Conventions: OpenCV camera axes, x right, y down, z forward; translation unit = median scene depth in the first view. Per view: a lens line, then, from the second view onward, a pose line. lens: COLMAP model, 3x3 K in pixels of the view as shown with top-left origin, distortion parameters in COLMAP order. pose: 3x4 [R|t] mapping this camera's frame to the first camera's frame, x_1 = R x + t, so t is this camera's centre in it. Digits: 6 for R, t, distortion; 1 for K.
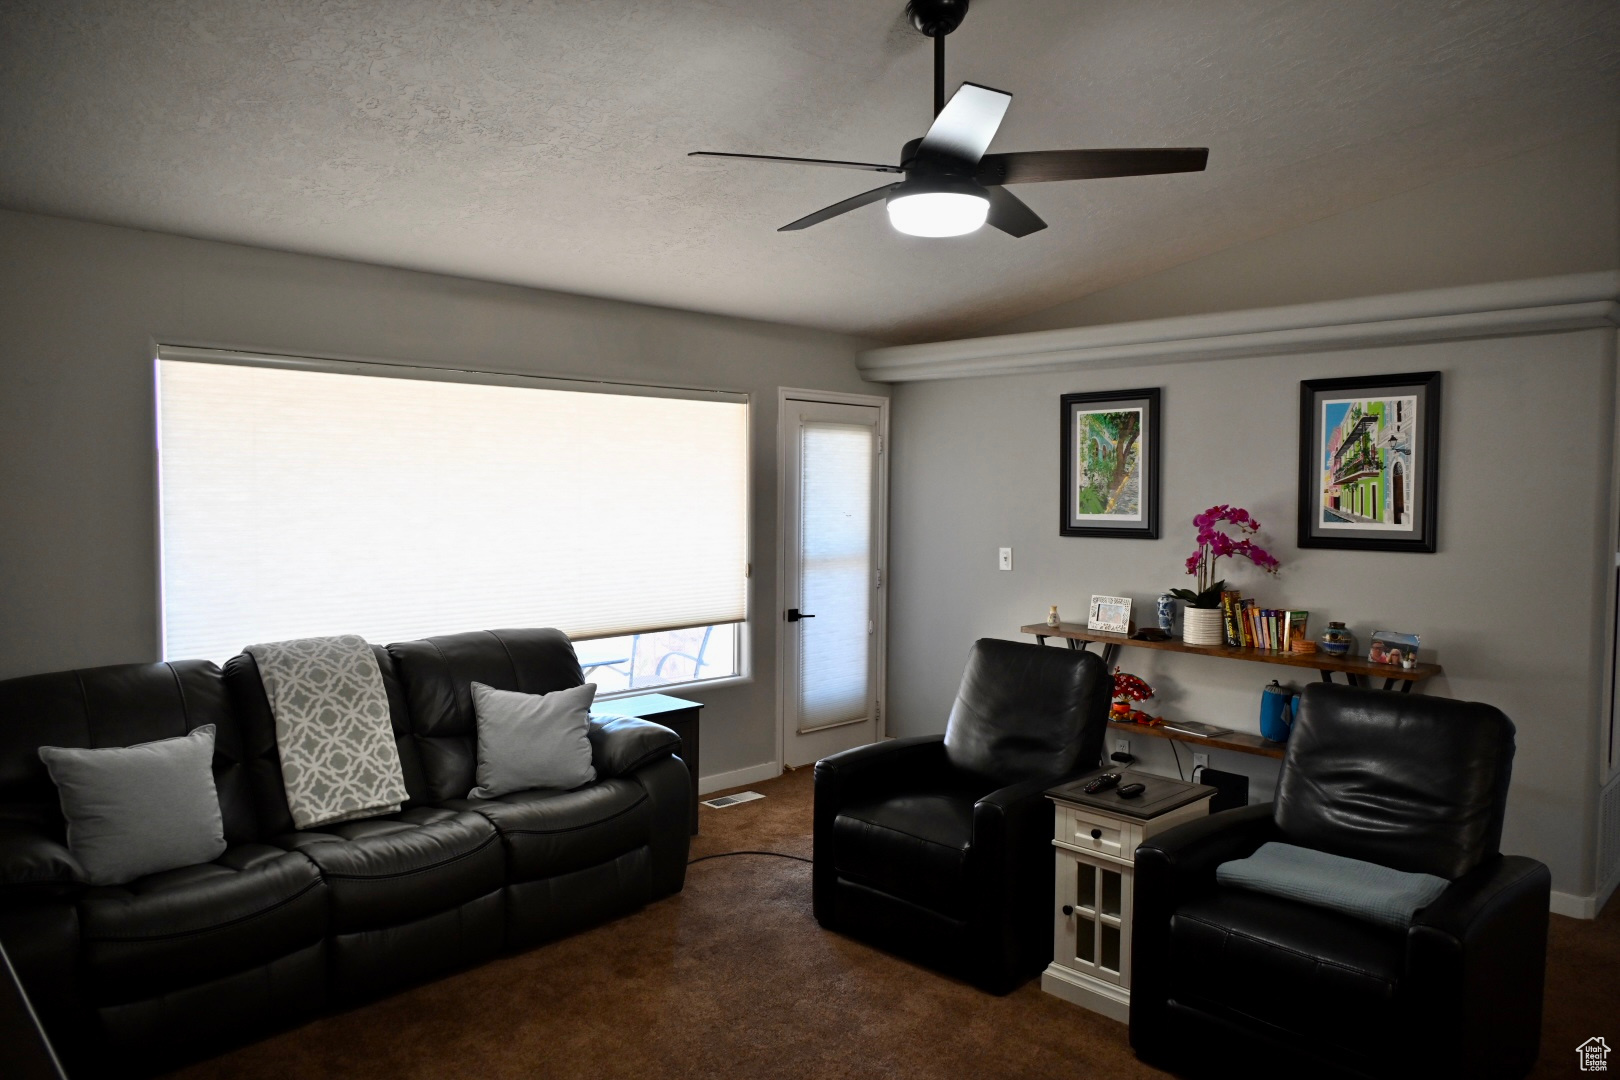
lens RADIAL K [[1072.7, 0, 810.0], [0, 1072.7, 540.0], [0, 0, 1]] dist [-0.005891, -0.004819]
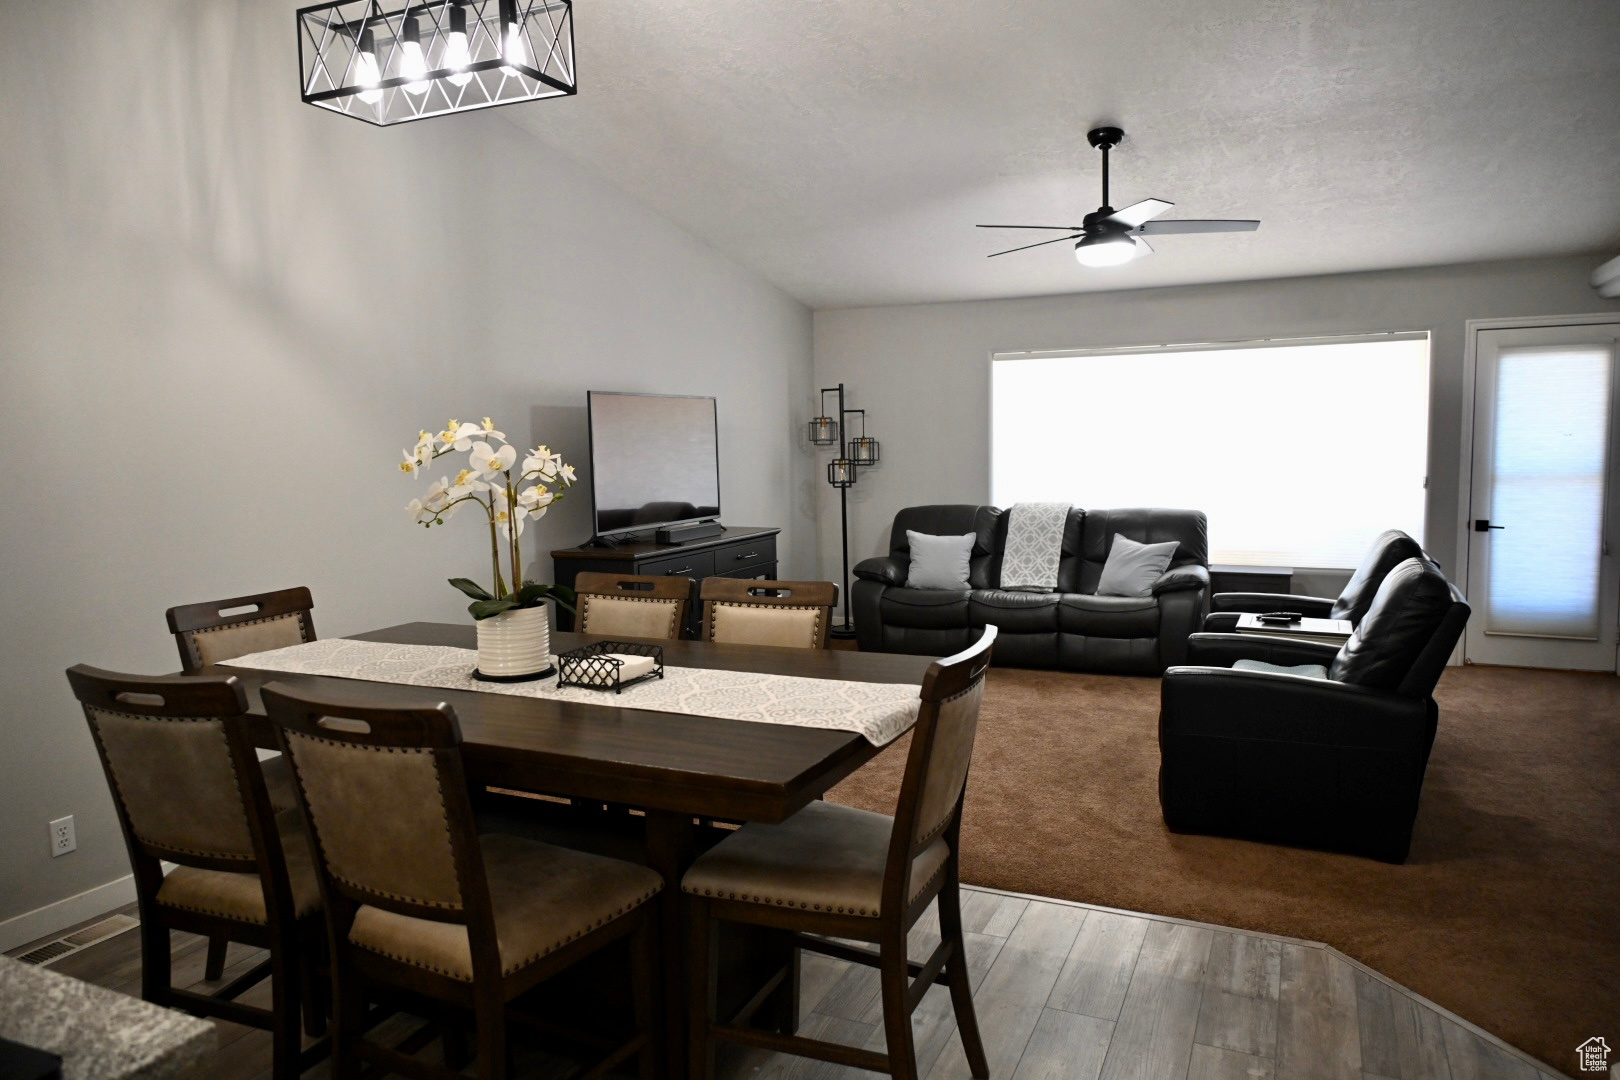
lens RADIAL K [[1072.7, 0, 810.0], [0, 1072.7, 540.0], [0, 0, 1]] dist [-0.005891, -0.004819]
pose [[0.358162, 0.059555, -0.931758, 0.784567], [-0.032396, 0.998155, 0.051346, 0.052052], [0.933097, 0.011795, 0.359431, -0.043589]]
